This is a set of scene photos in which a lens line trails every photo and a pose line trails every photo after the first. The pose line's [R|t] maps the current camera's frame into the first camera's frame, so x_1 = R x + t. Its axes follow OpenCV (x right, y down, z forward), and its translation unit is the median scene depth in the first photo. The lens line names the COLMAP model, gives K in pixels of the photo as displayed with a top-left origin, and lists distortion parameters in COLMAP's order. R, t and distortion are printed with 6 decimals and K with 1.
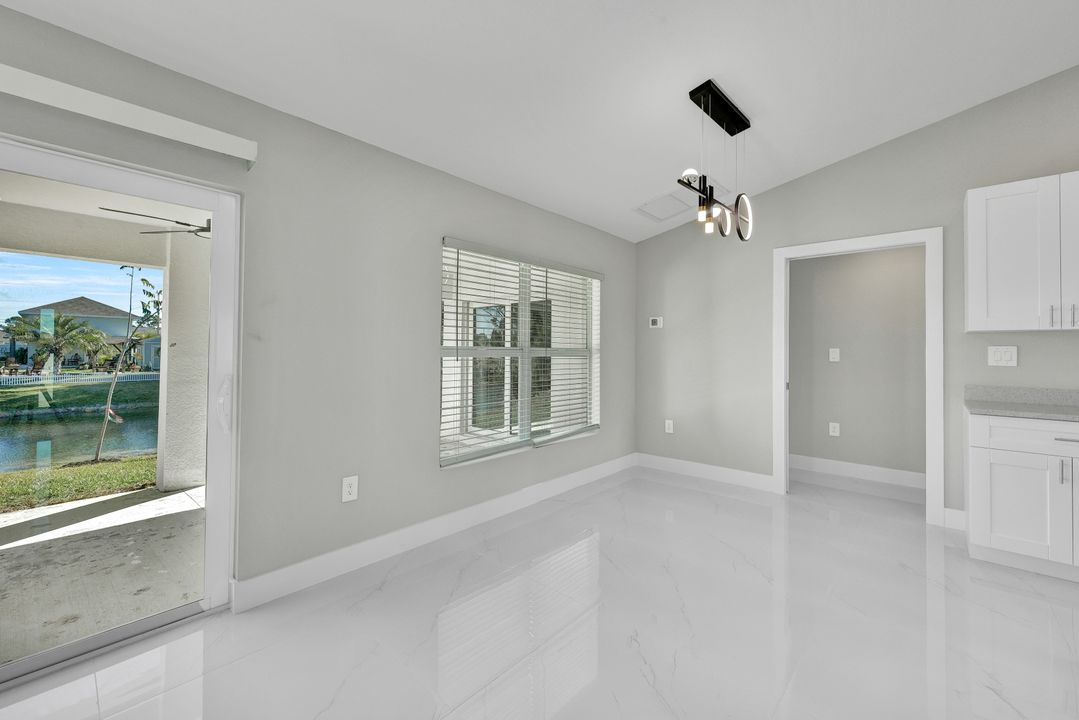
lens RADIAL K [[440.6, 0, 526.0], [0, 440.6, 340.2], [0, 0, 1]] dist [0.000468, 0.000303]
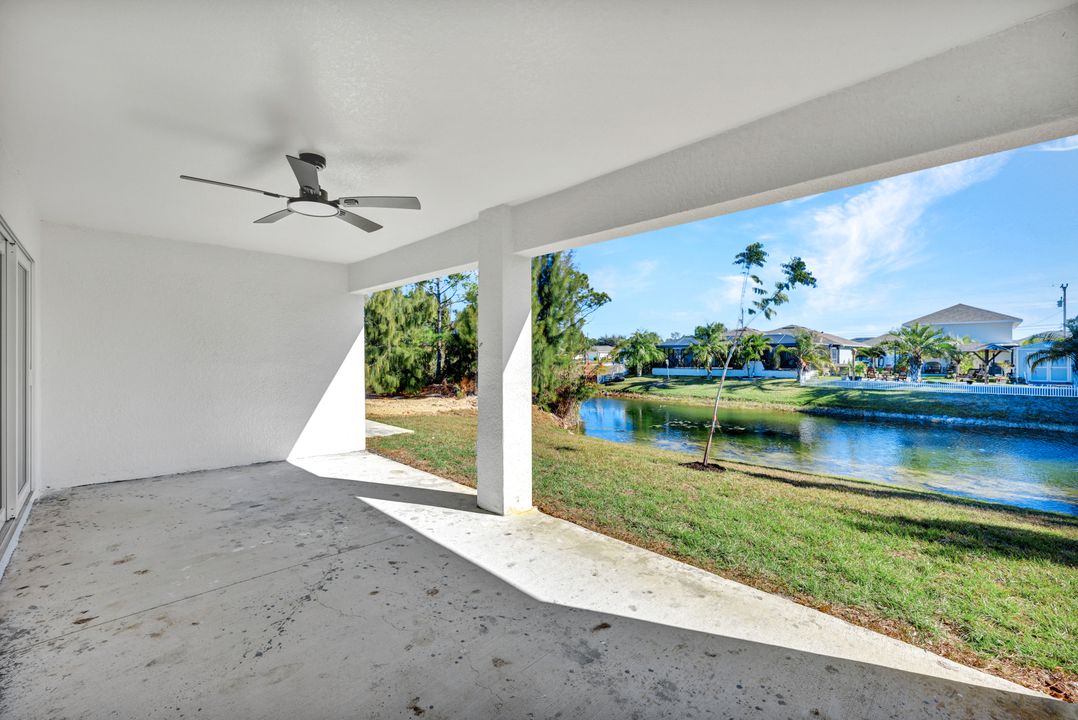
lens RADIAL K [[447.0, 0, 537.4], [0, 447.0, 351.9], [0, 0, 1]] dist [-0.000425, -0.000075]
pose [[-0.038507, -0.014771, -0.999149, 0.105077], [0.020876, 0.999661, -0.015584, 0.040238], [0.999040, -0.021459, -0.038185, 1.145784]]
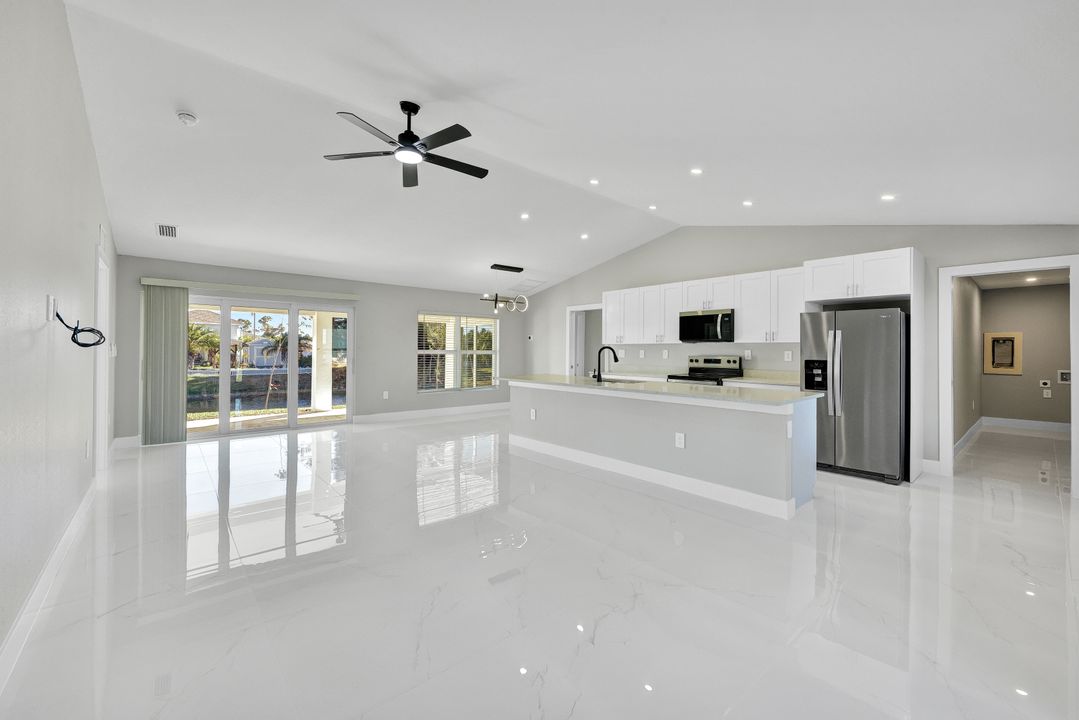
lens RADIAL K [[445.7, 0, 520.0], [0, 445.7, 344.7], [0, 0, 1]] dist [0.000824, 0.000043]
pose [[0.989717, -0.002707, -0.143012, 0.586685], [0.004127, 0.999945, 0.009634, -0.030393], [0.142978, -0.010126, 0.989674, -1.172009]]
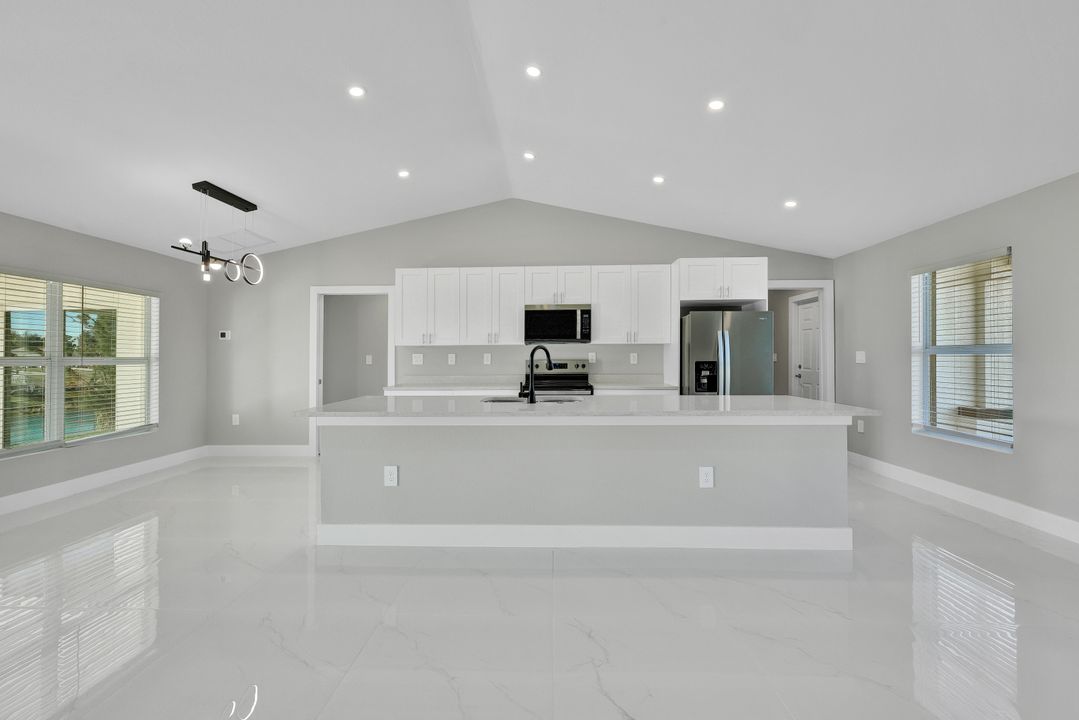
lens RADIAL K [[447.4, 0, 537.9], [0, 447.4, 351.9], [0, 0, 1]] dist [-0.000425, -0.000075]
pose [[0.758338, -0.003150, 0.651854, 0.157514], [-0.003671, 0.999952, 0.009104, -0.009059], [-0.651851, -0.009297, 0.758290, -0.524150]]
